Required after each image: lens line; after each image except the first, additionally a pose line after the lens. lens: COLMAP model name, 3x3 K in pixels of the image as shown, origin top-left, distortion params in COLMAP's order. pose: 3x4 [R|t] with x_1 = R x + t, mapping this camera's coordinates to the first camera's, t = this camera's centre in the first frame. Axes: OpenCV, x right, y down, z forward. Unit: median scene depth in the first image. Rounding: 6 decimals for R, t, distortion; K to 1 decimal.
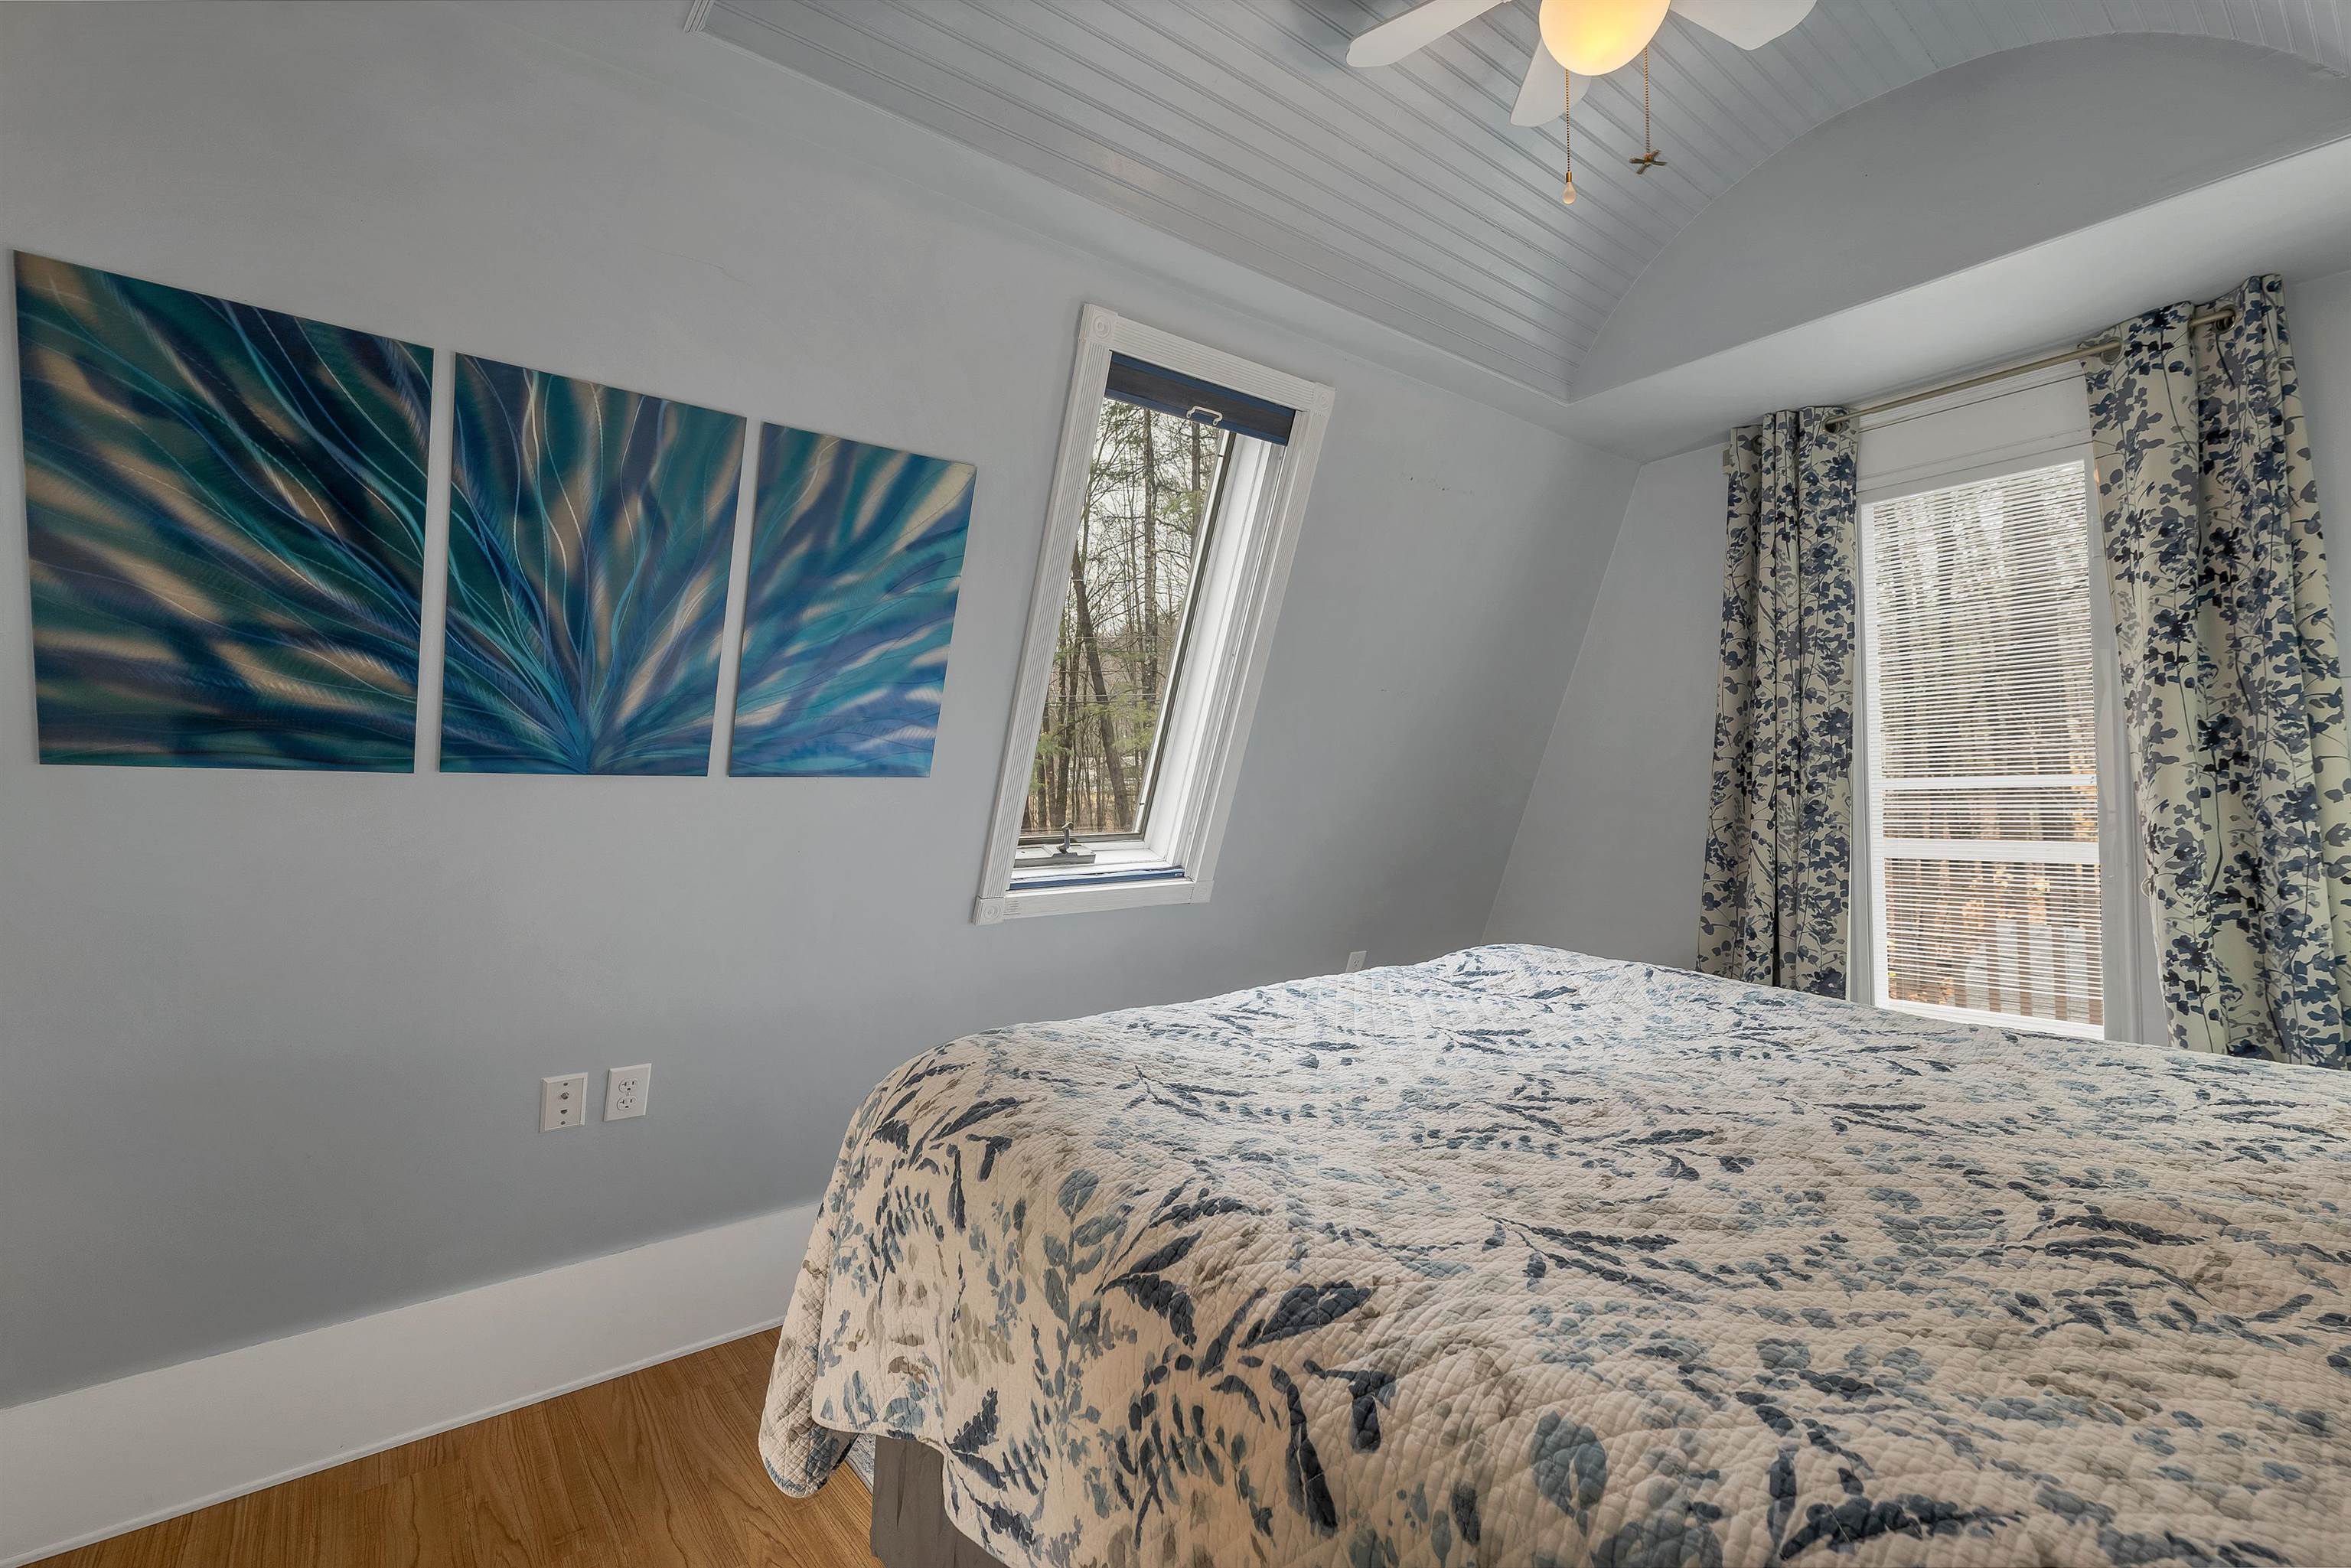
lens RADIAL K [[1003.1, 0, 1178.4], [0, 1003.1, 786.3], [0, 0, 1]] dist [-0.001039, -0.000477]
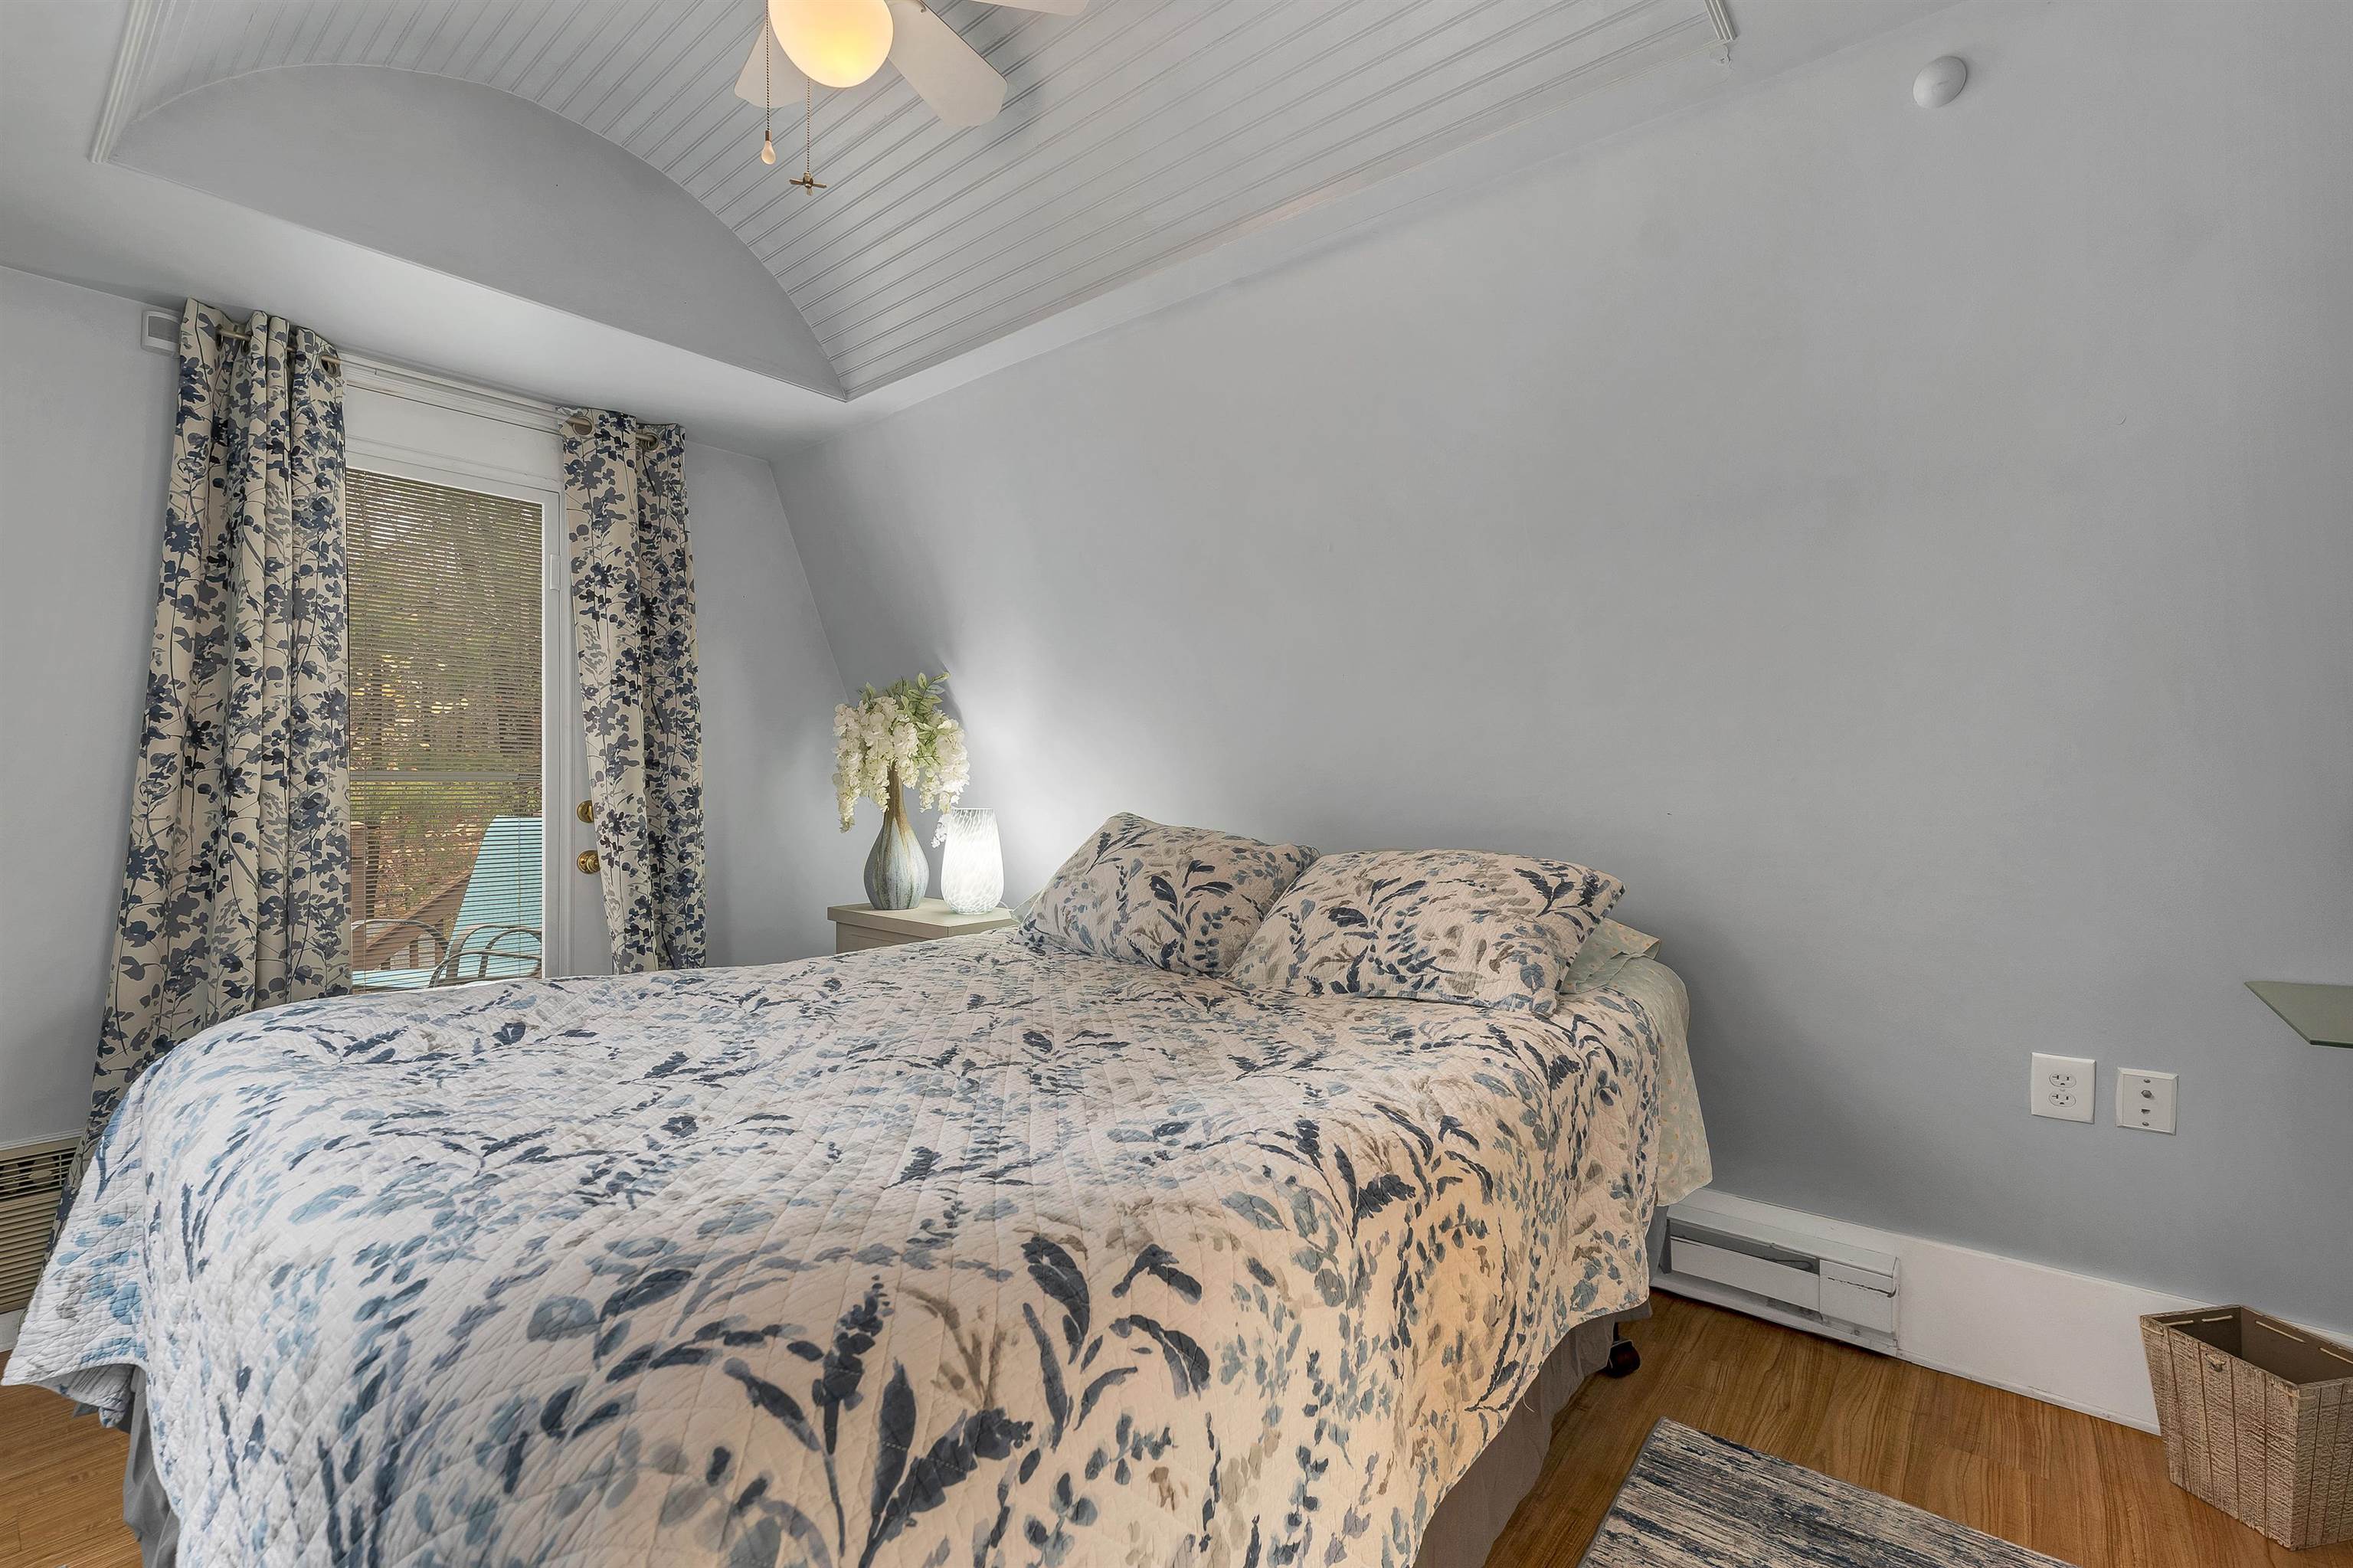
lens RADIAL K [[1004.0, 0, 1177.7], [0, 1004.0, 787.8], [0, 0, 1]] dist [-0.001039, -0.000477]
pose [[-0.188057, 0.012082, 0.982084, -0.625275], [-0.011114, 0.999834, -0.014428, 0.024122], [-0.982095, -0.013628, -0.187891, 0.794245]]
